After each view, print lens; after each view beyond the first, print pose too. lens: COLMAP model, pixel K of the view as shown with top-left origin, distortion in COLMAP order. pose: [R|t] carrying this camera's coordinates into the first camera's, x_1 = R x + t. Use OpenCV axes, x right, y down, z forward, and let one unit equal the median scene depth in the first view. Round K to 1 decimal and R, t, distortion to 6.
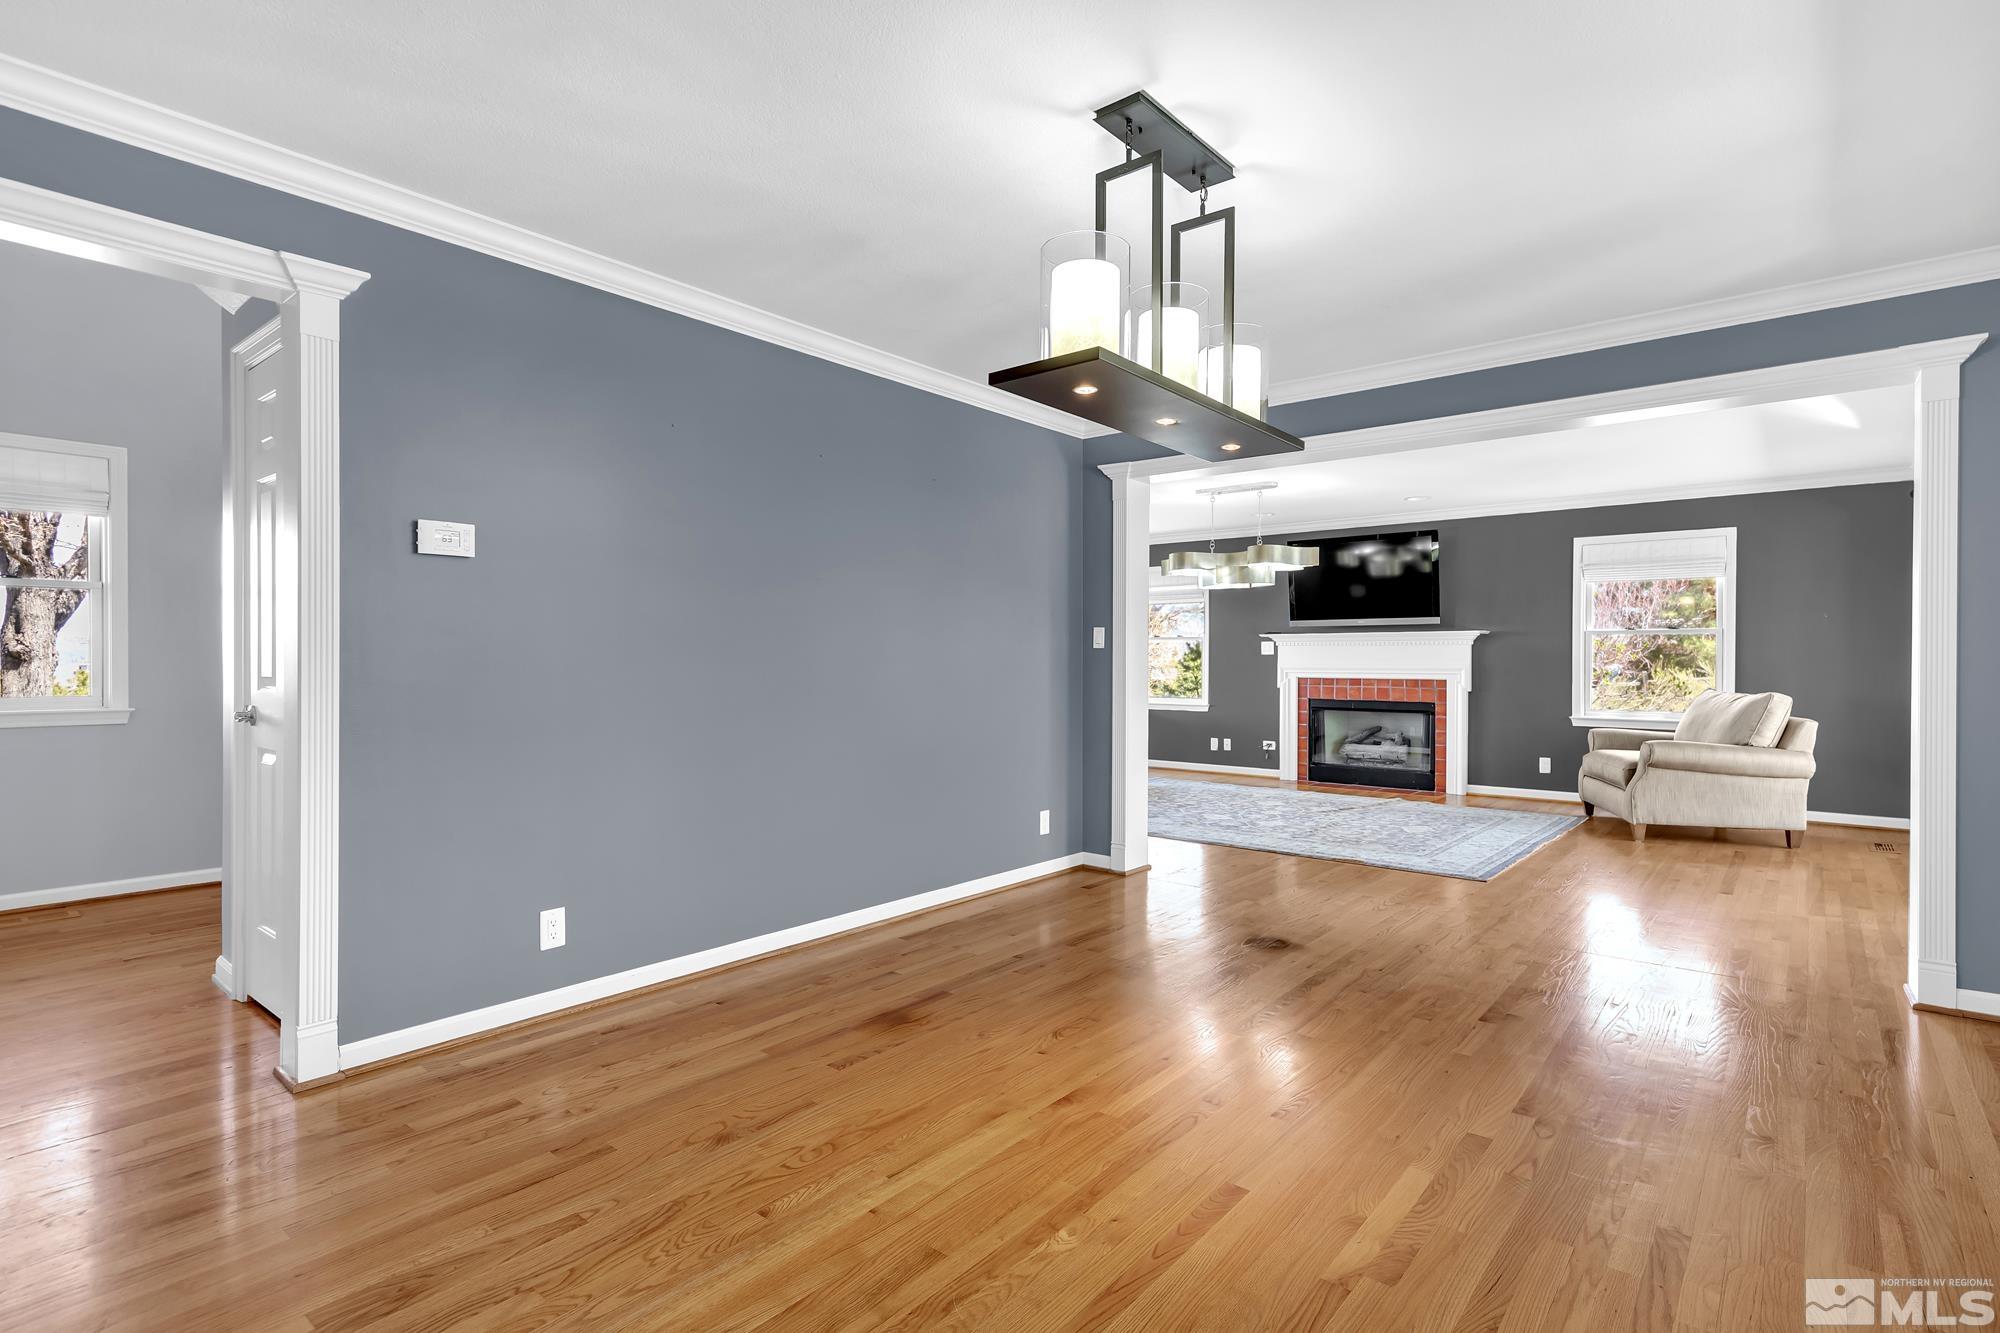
lens RADIAL K [[927.4, 0, 985.0], [0, 927.4, 670.7], [0, 0, 1]] dist [0.009753, 0.000901]
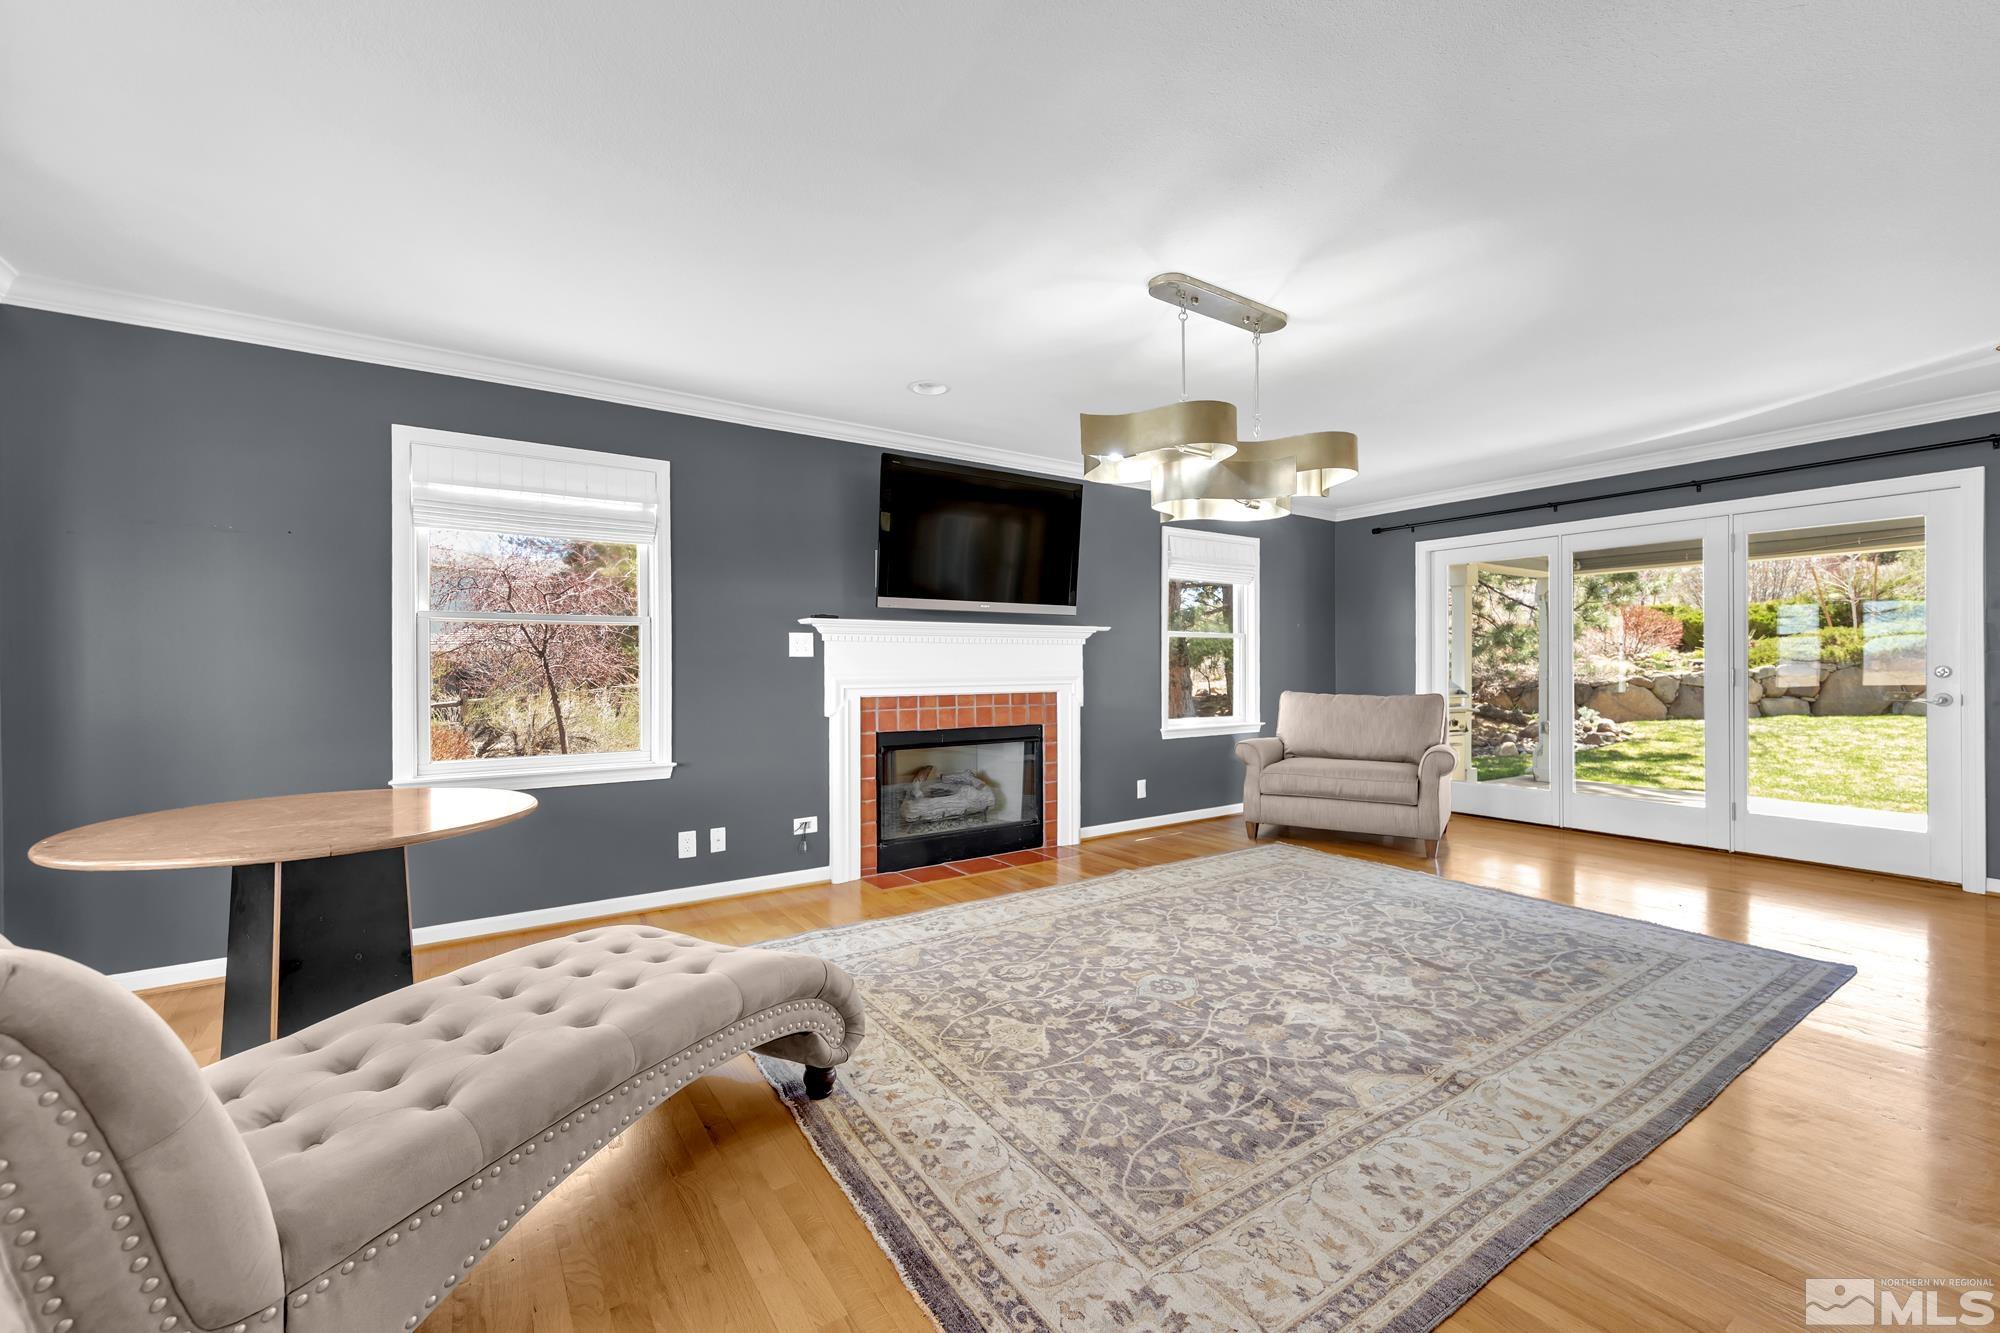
lens RADIAL K [[832.3, 0, 1035.8], [0, 832.3, 672.6], [0, 0, 1]] dist [0.007388, -0.000169]
pose [[0.248932, -0.010777, 0.968461, -0.155213], [0.018574, 0.999807, 0.006352, -0.010834], [-0.968343, 0.016407, 0.249084, 0.913334]]
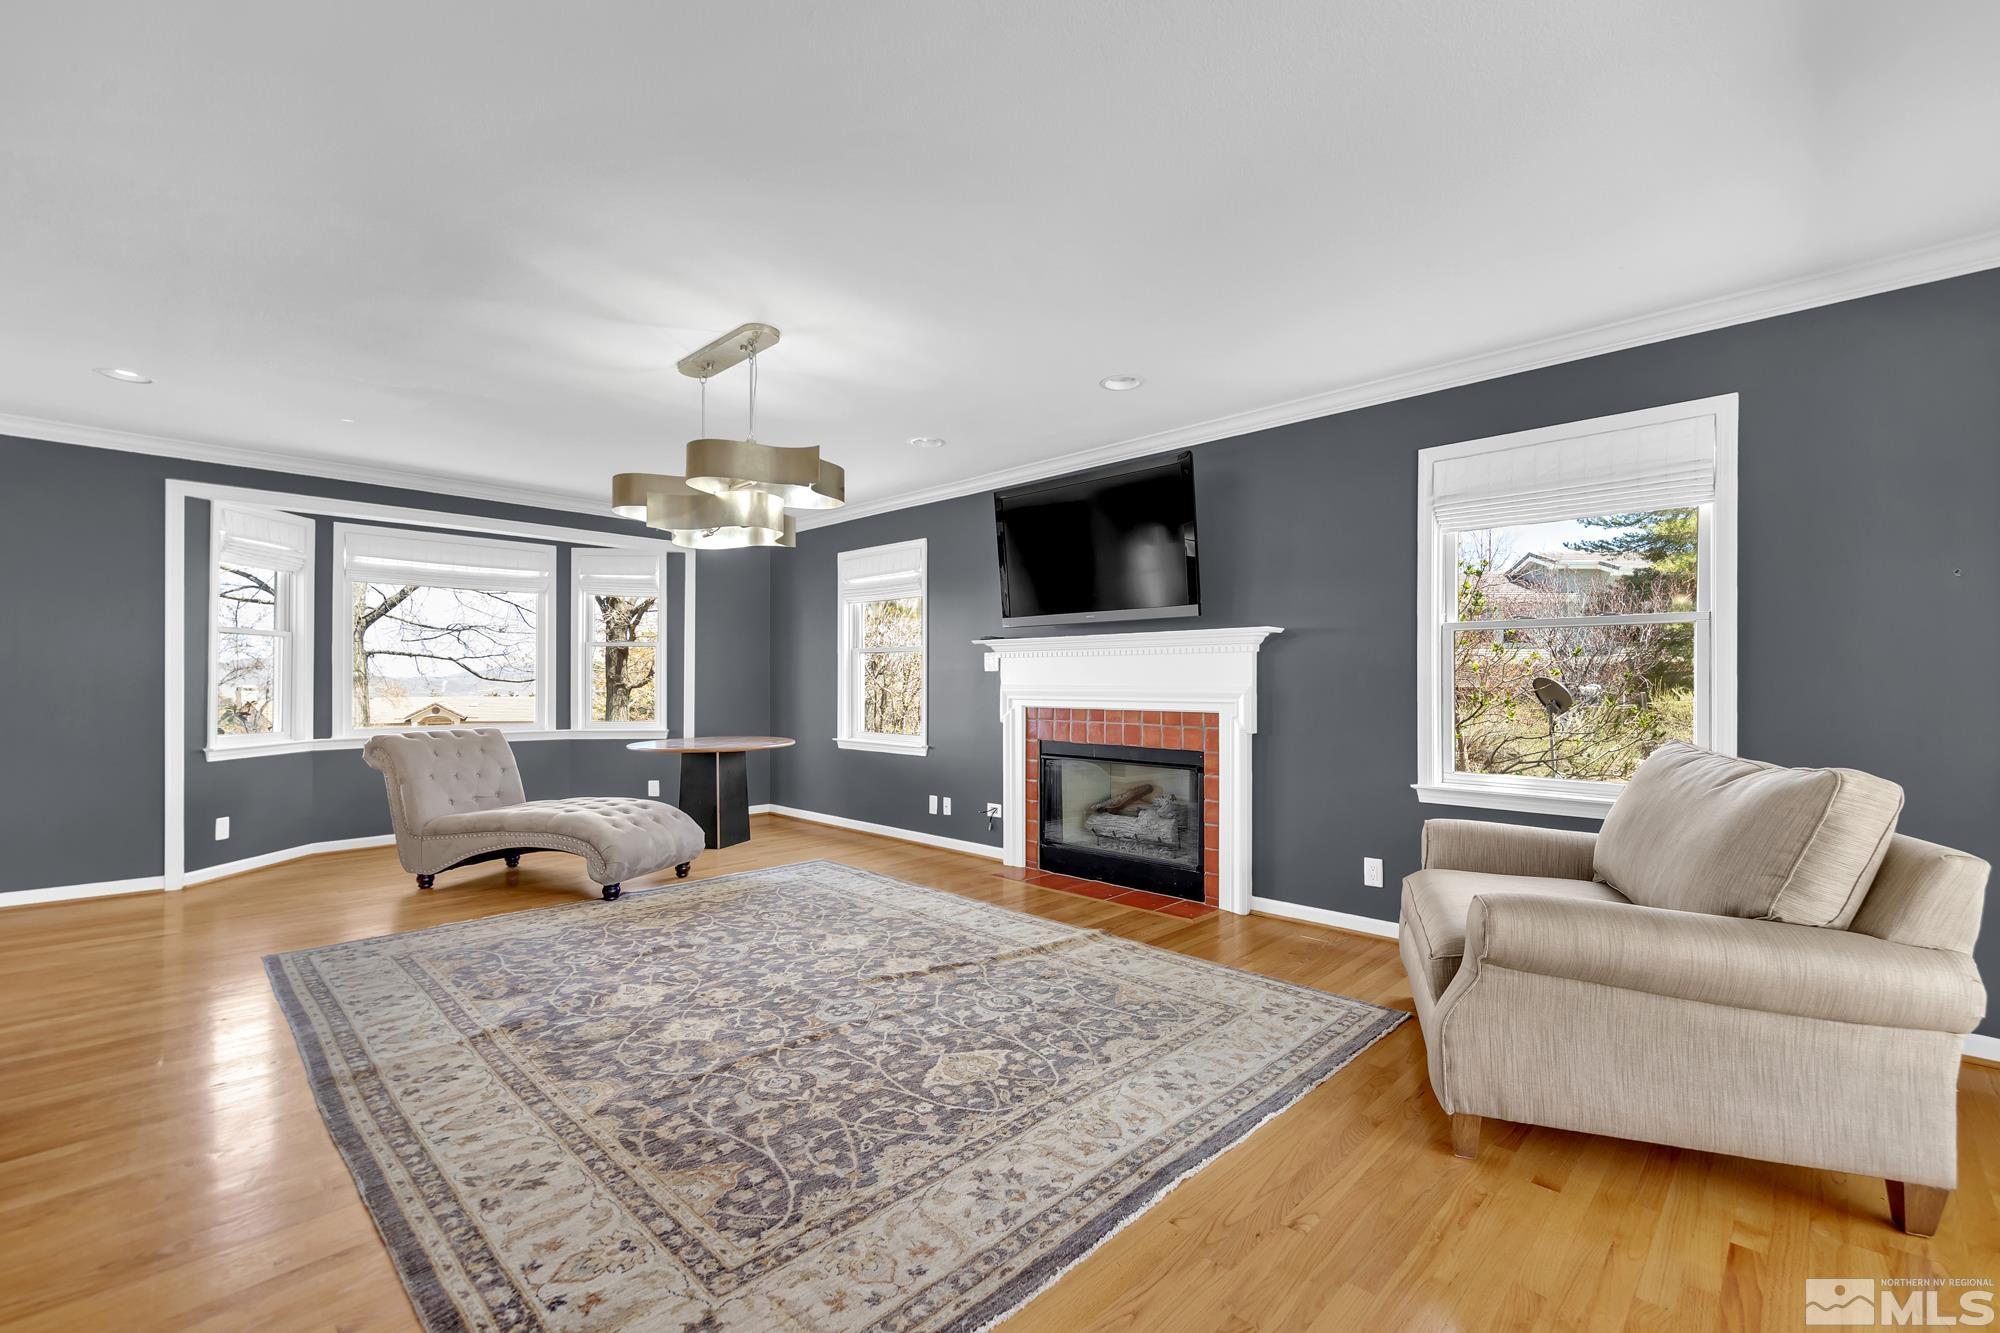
lens RADIAL K [[832.3, 0, 978.2], [0, 832.3, 684.9], [0, 0, 1]] dist [0.007388, -0.000169]
pose [[0.997326, -0.001489, -0.073065, 0.412079], [0.000992, 0.999976, -0.006832, -0.004979], [0.073073, 0.006742, 0.997304, 0.502219]]
